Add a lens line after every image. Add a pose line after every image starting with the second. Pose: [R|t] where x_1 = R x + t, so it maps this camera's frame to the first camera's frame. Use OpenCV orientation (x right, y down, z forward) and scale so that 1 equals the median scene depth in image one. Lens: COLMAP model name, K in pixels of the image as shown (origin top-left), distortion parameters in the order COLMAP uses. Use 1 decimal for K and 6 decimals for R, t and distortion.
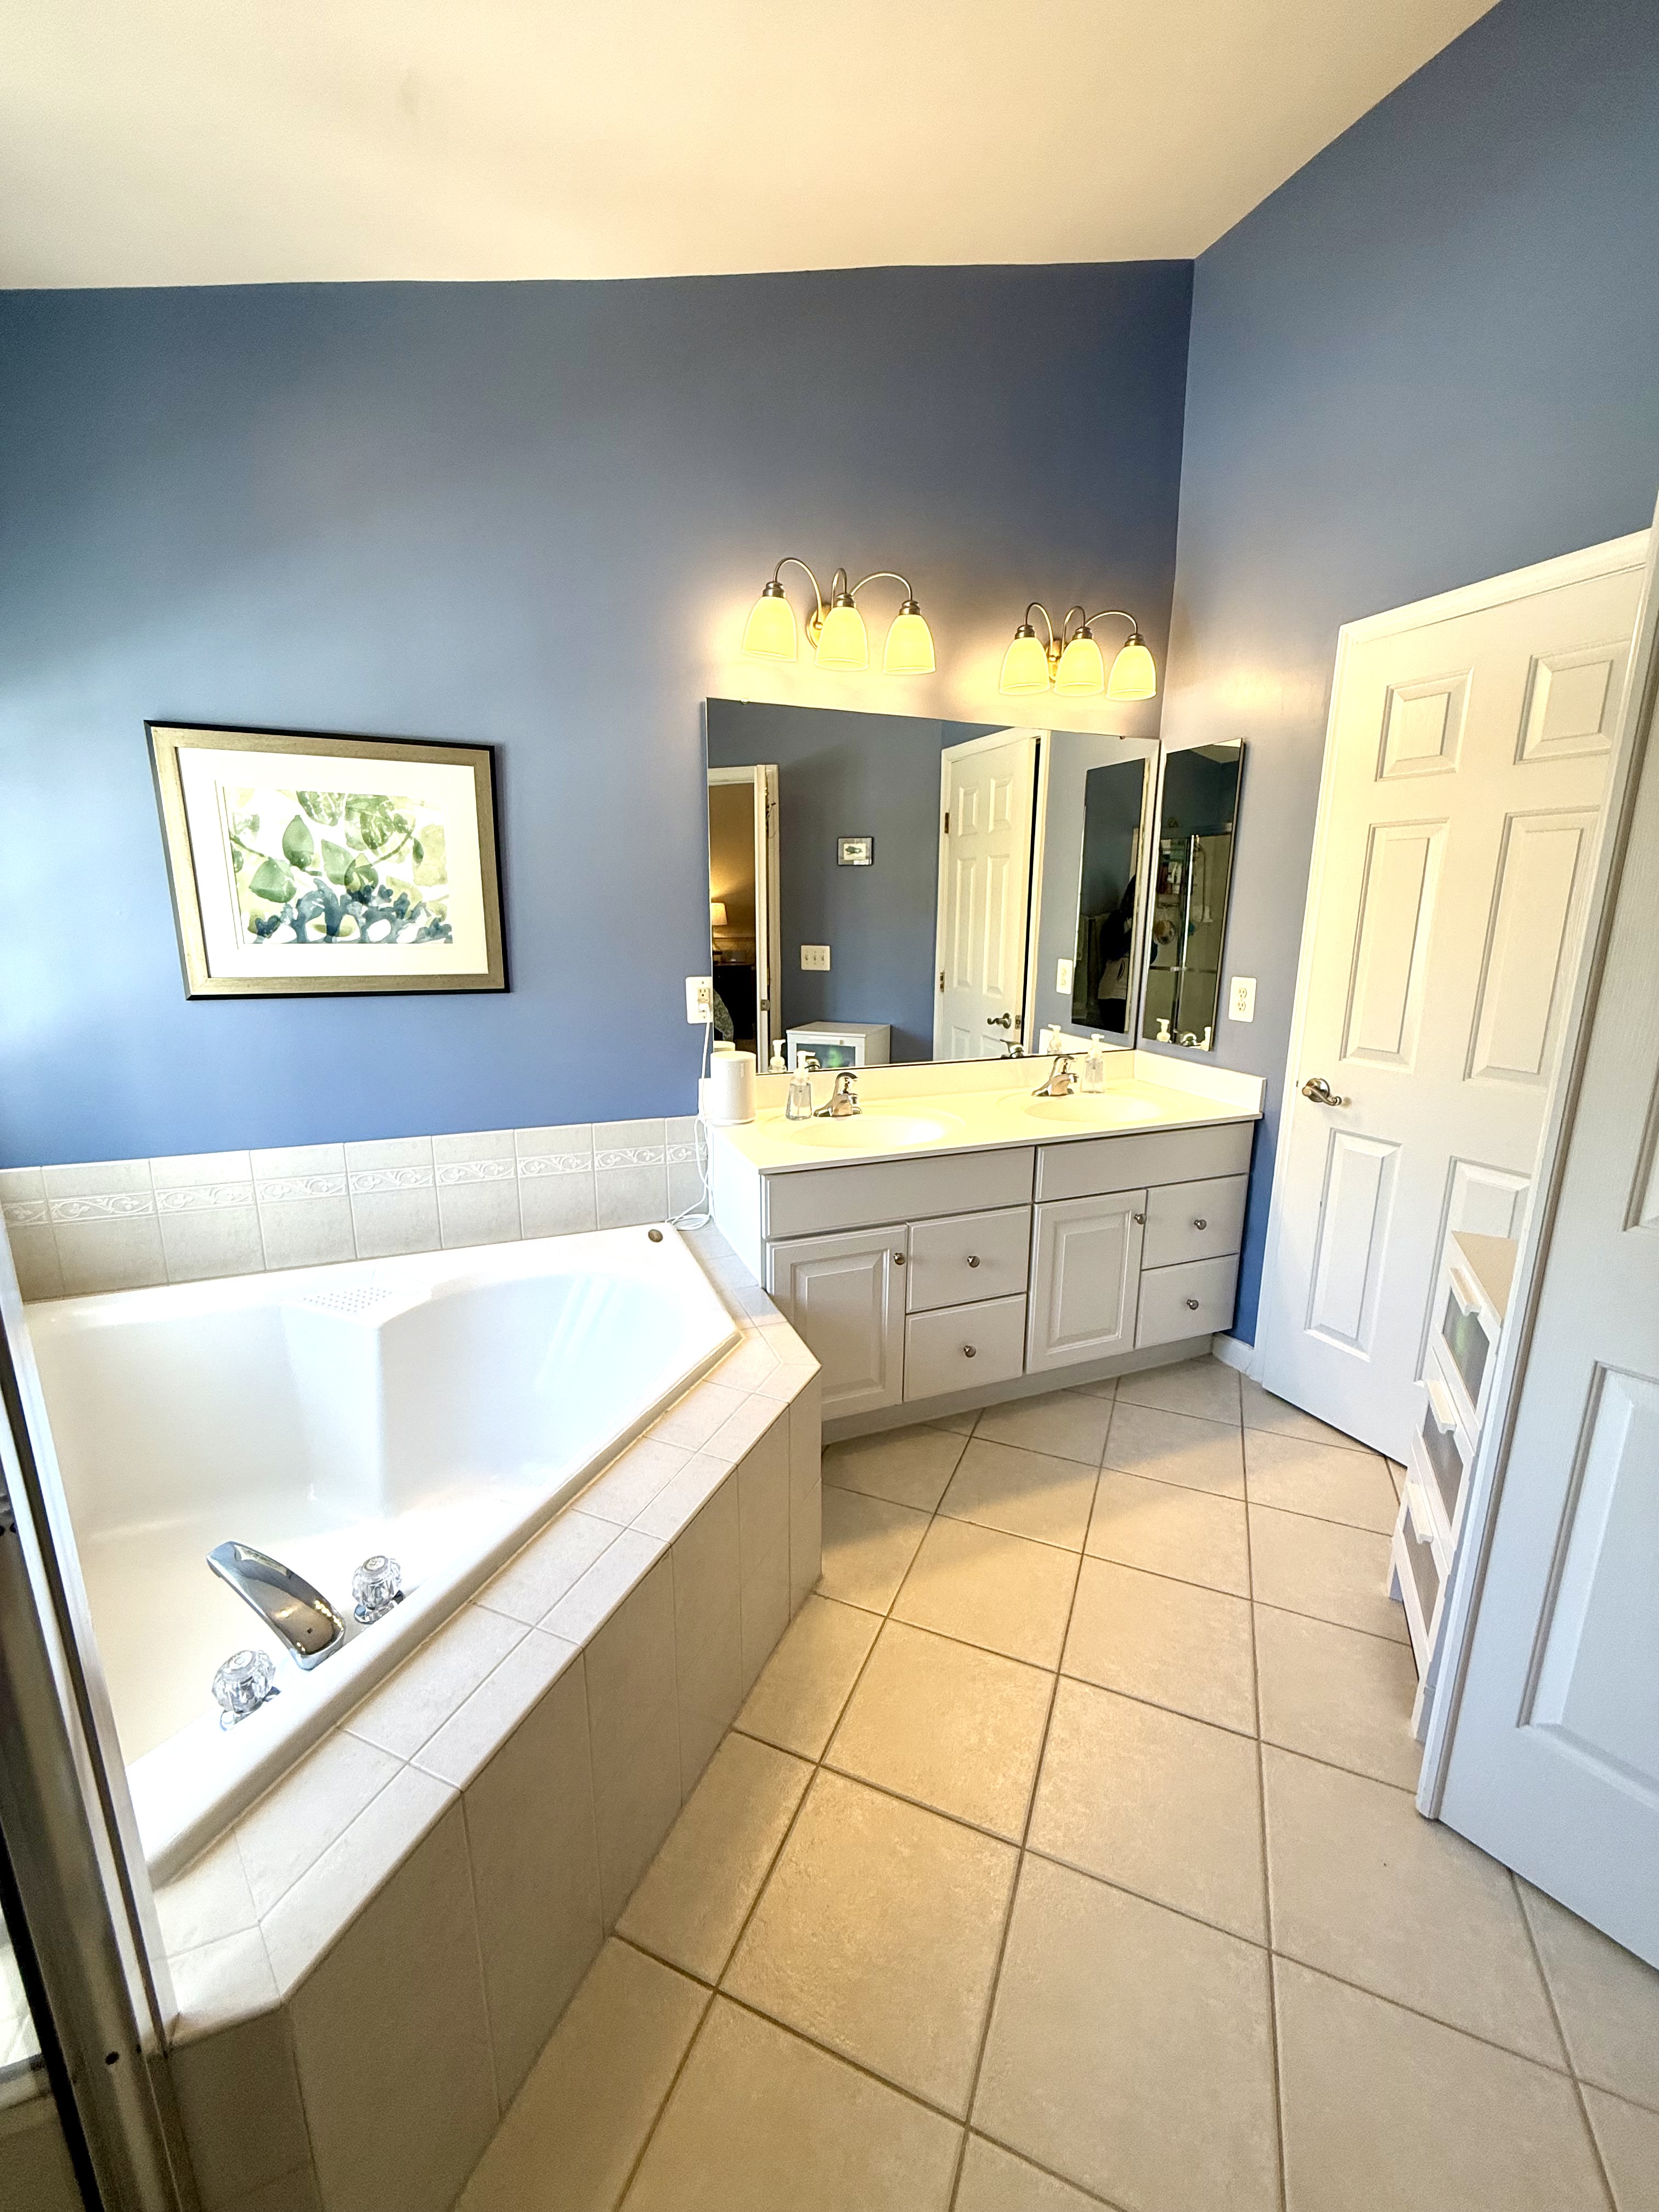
lens RADIAL K [[882.0, 0, 826.3], [0, 882.0, 1108.4], [0, 0, 1]] dist [-0.000921, 0.000402]
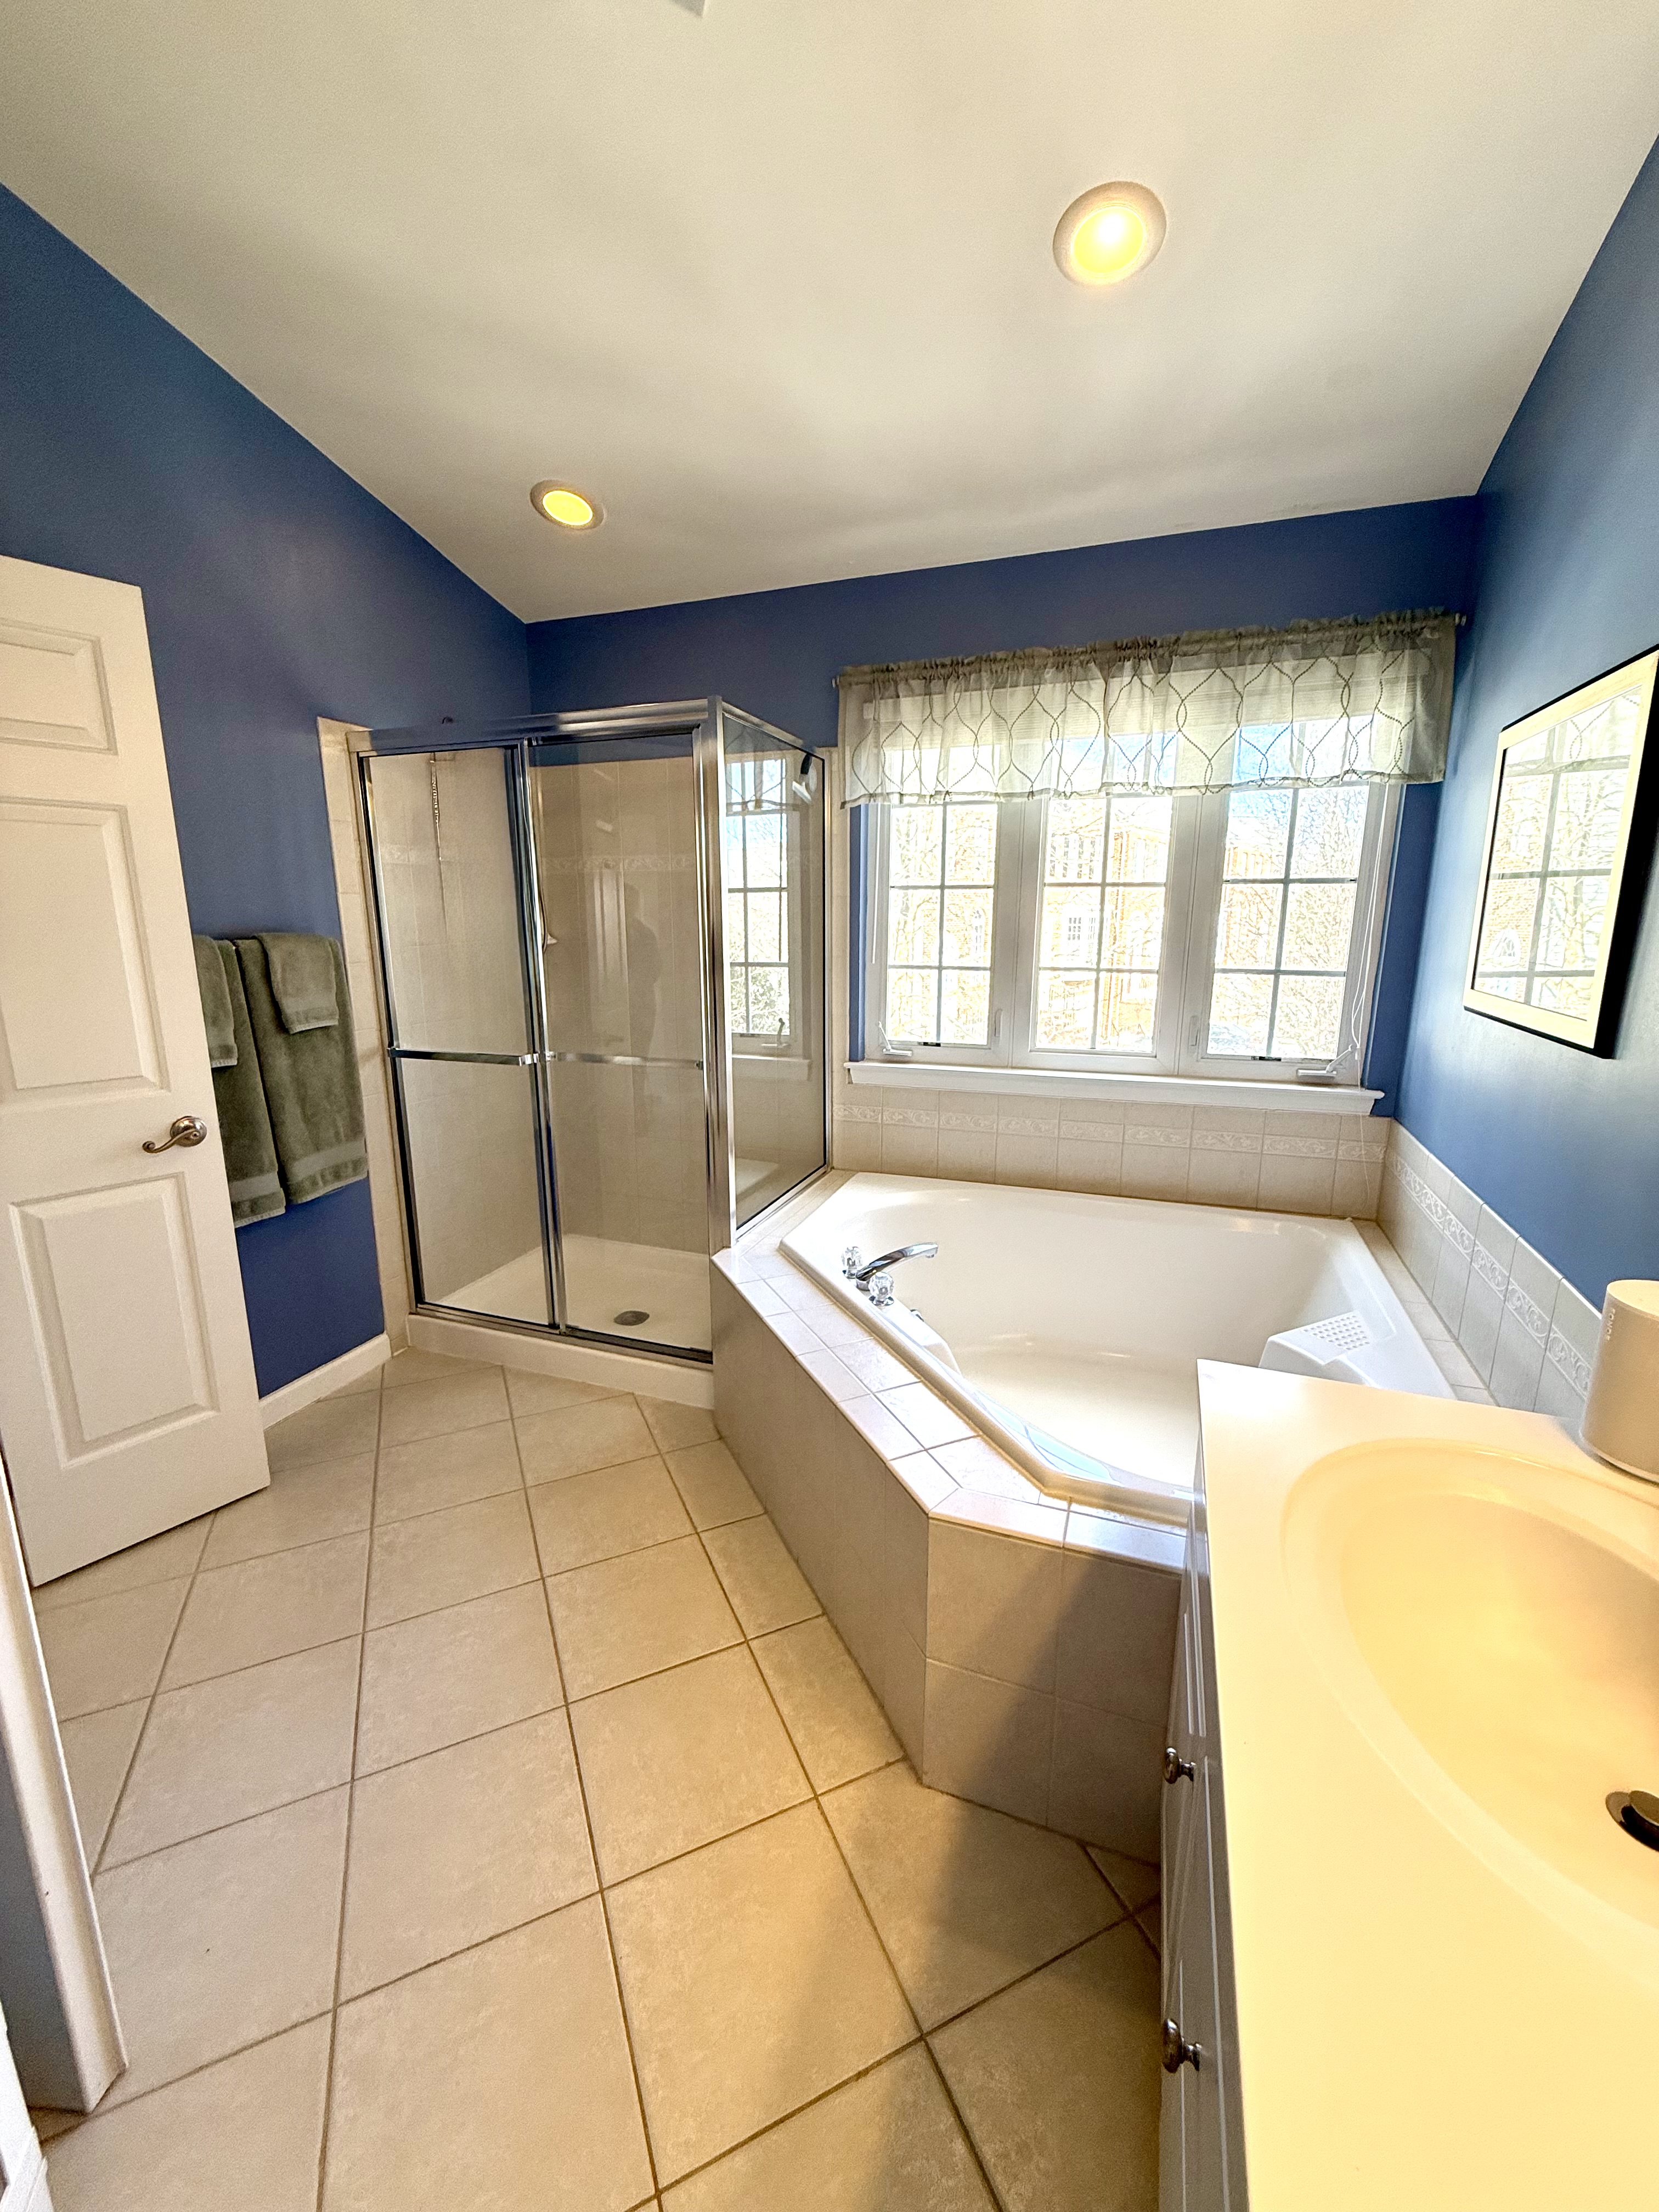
lens RADIAL K [[882.0, 0, 826.9], [0, 882.0, 1105.0], [0, 0, 1]] dist [-0.000921, 0.000402]
pose [[-0.679870, 0.140862, -0.719677, 0.581252], [-0.168415, 0.925156, 0.340180, -0.288457], [0.713732, 0.352483, -0.605263, 1.351171]]
